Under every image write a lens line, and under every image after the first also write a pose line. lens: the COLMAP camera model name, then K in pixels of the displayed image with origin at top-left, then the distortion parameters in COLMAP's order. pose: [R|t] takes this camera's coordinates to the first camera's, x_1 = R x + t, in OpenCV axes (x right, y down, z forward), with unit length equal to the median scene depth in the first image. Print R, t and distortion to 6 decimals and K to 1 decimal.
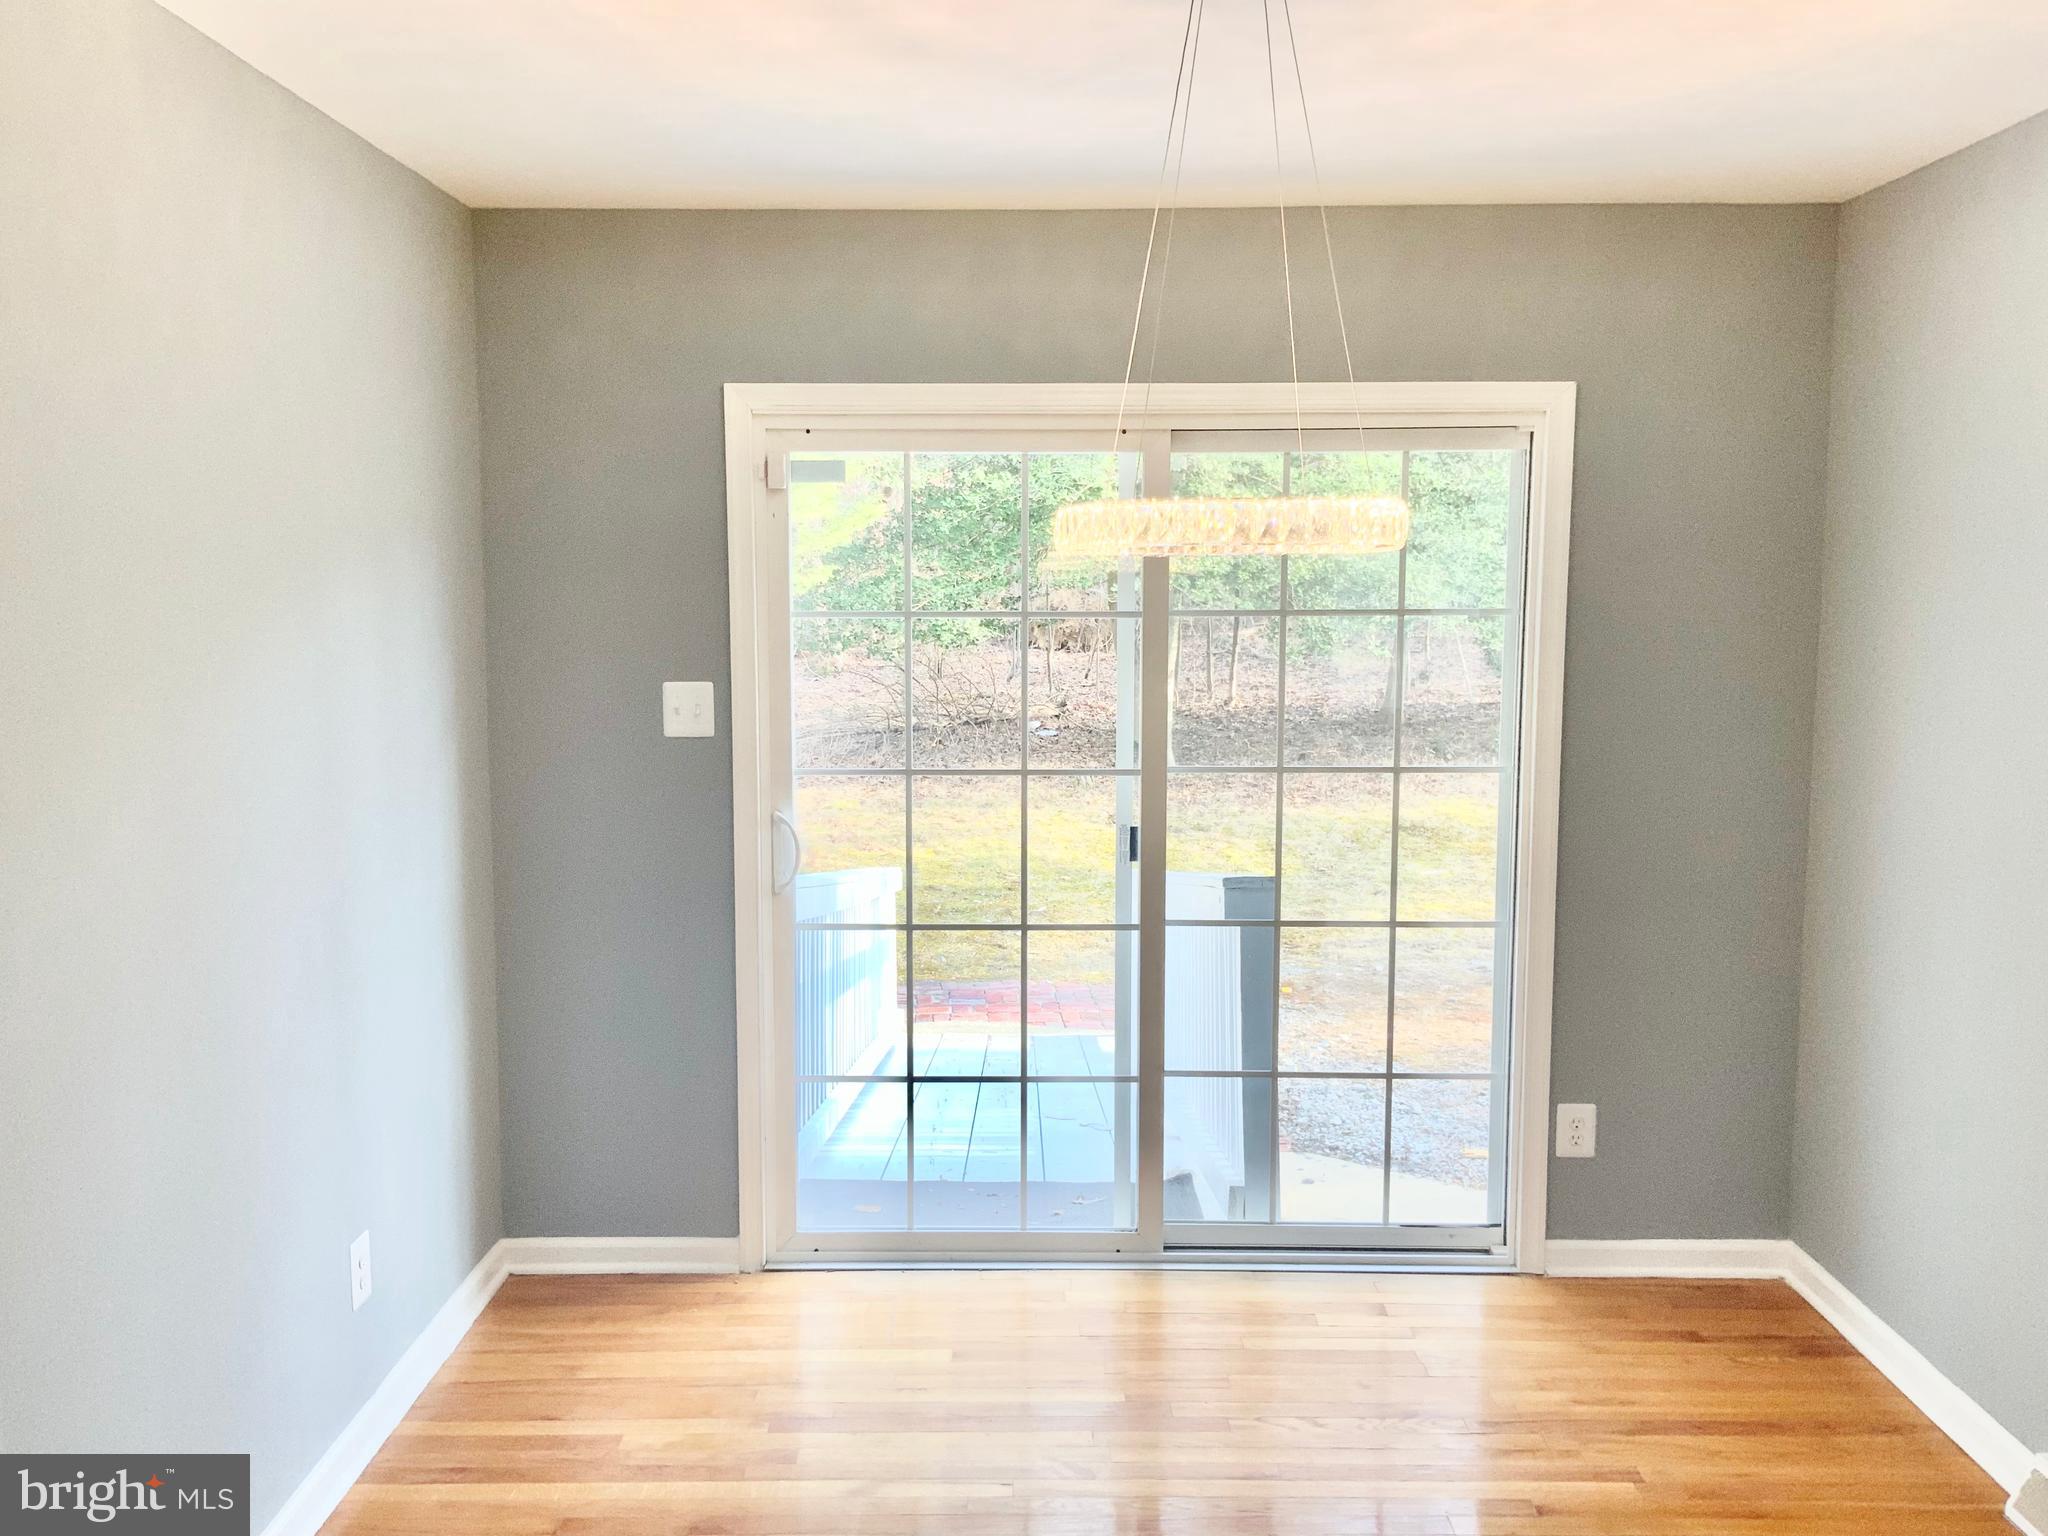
lens RADIAL K [[1701.4, 0, 1029.9], [0, 1701.4, 766.8], [0, 0, 1]] dist [0.056207, -0.034627]
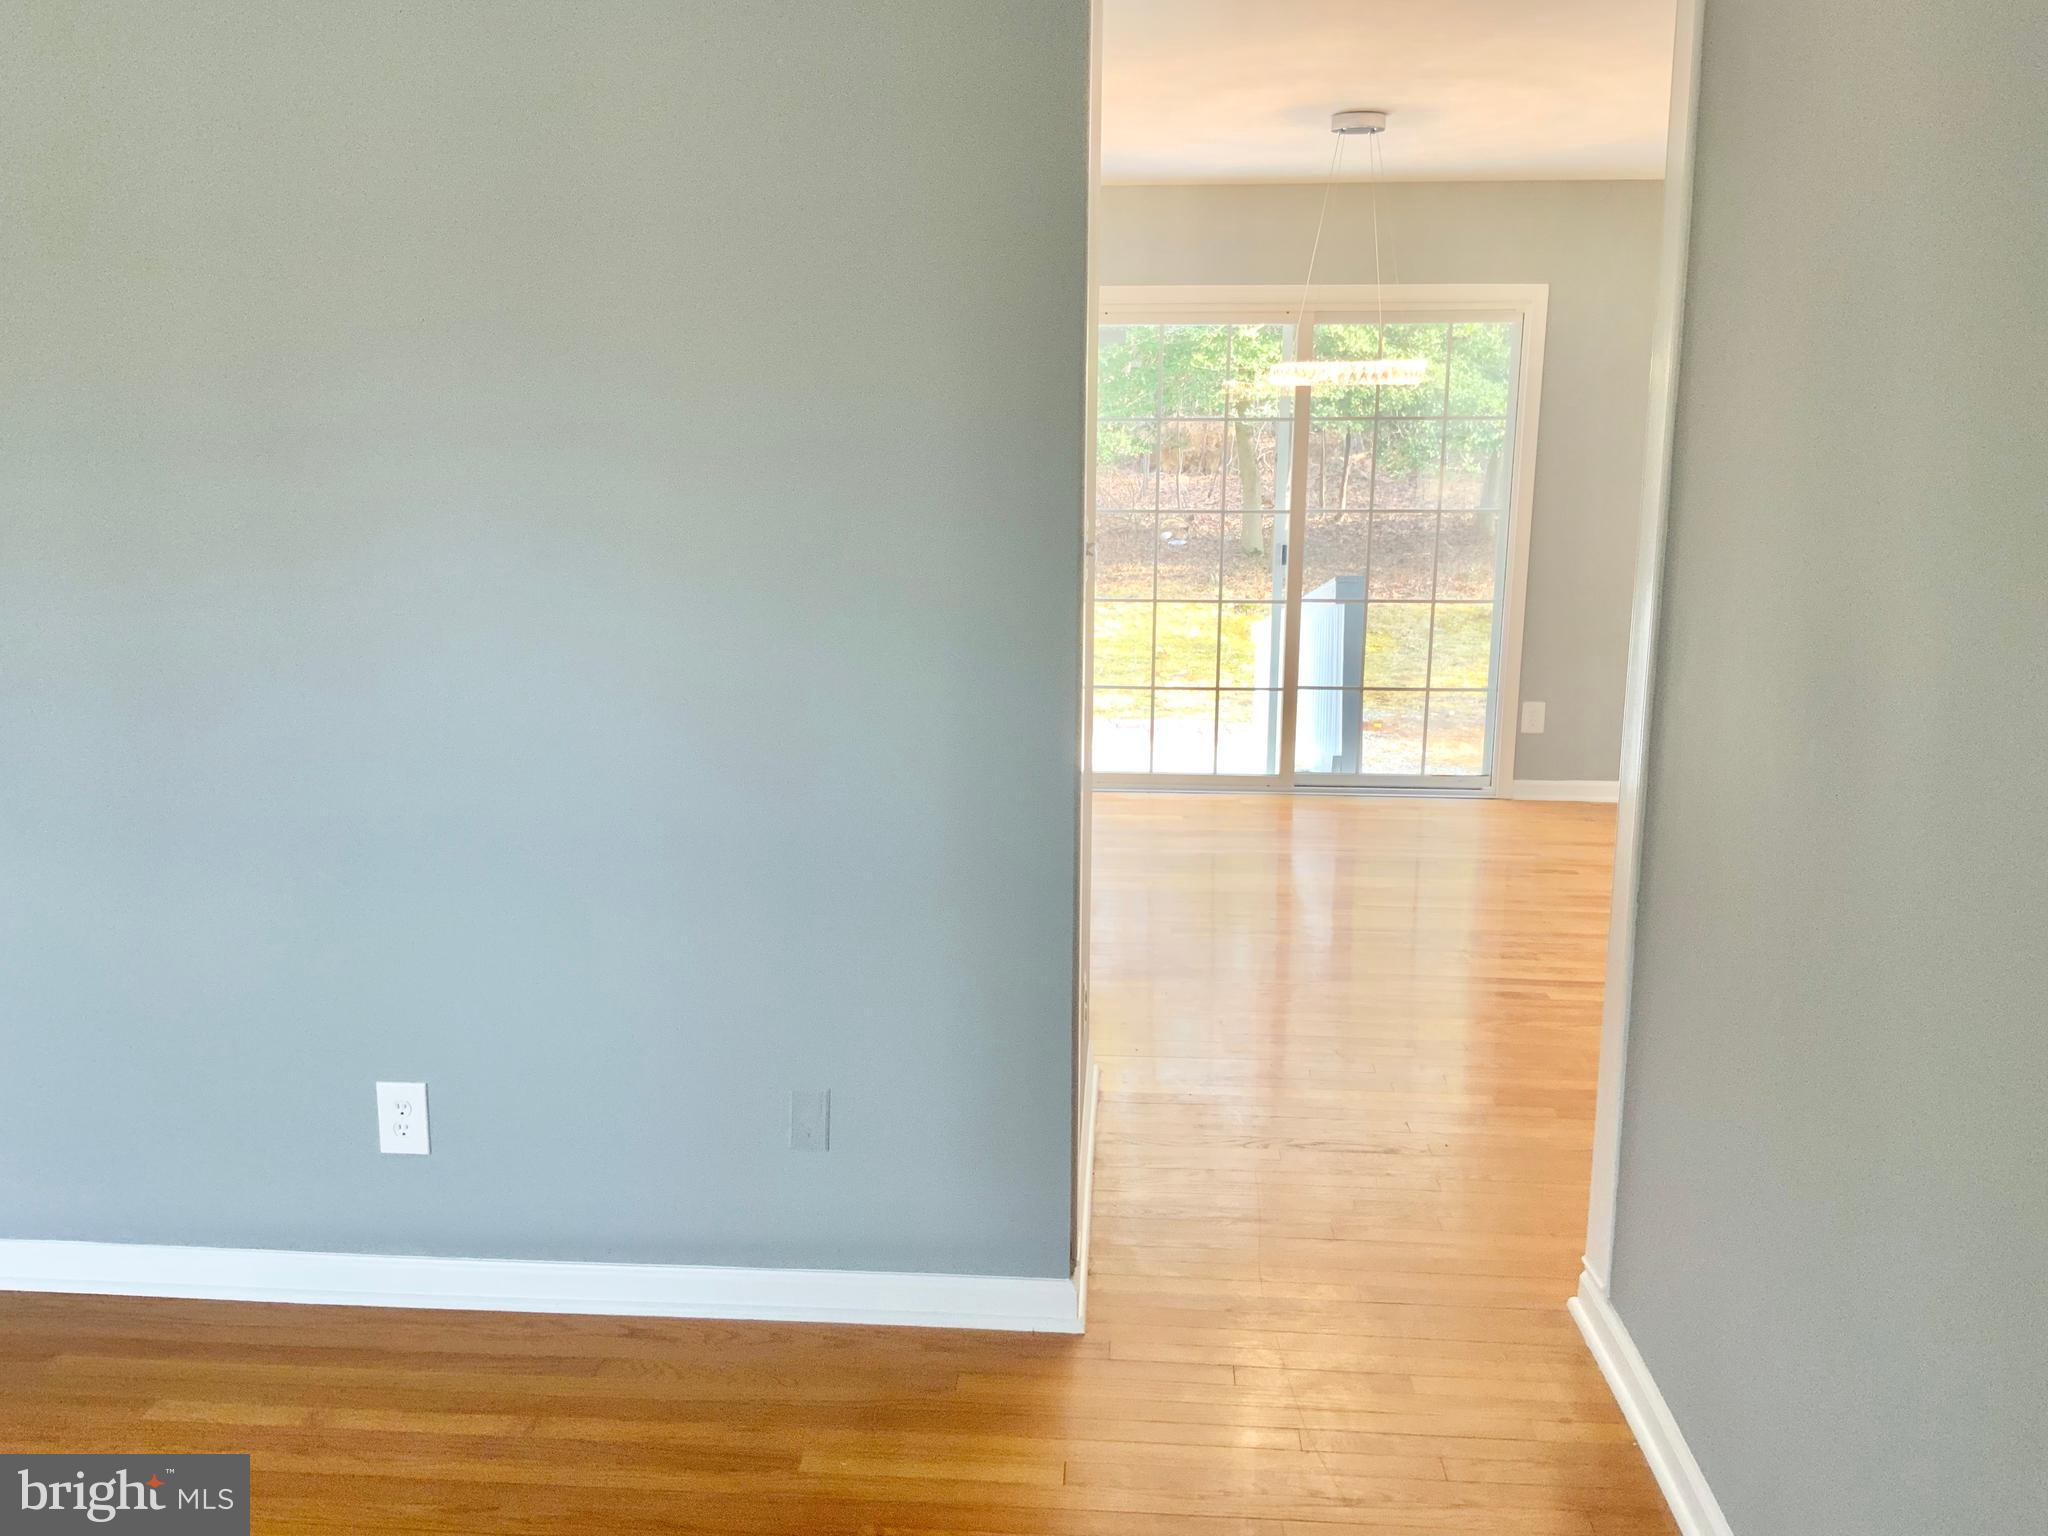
lens RADIAL K [[1701.4, 0, 1008.0], [0, 1701.4, 782.2], [0, 0, 1]] dist [0.056207, -0.034627]
pose [[0.997369, 0.017937, -0.070233, -0.093193], [-0.010433, 0.994334, 0.105787, 0.094219], [0.071733, -0.104776, 0.991905, -0.766786]]
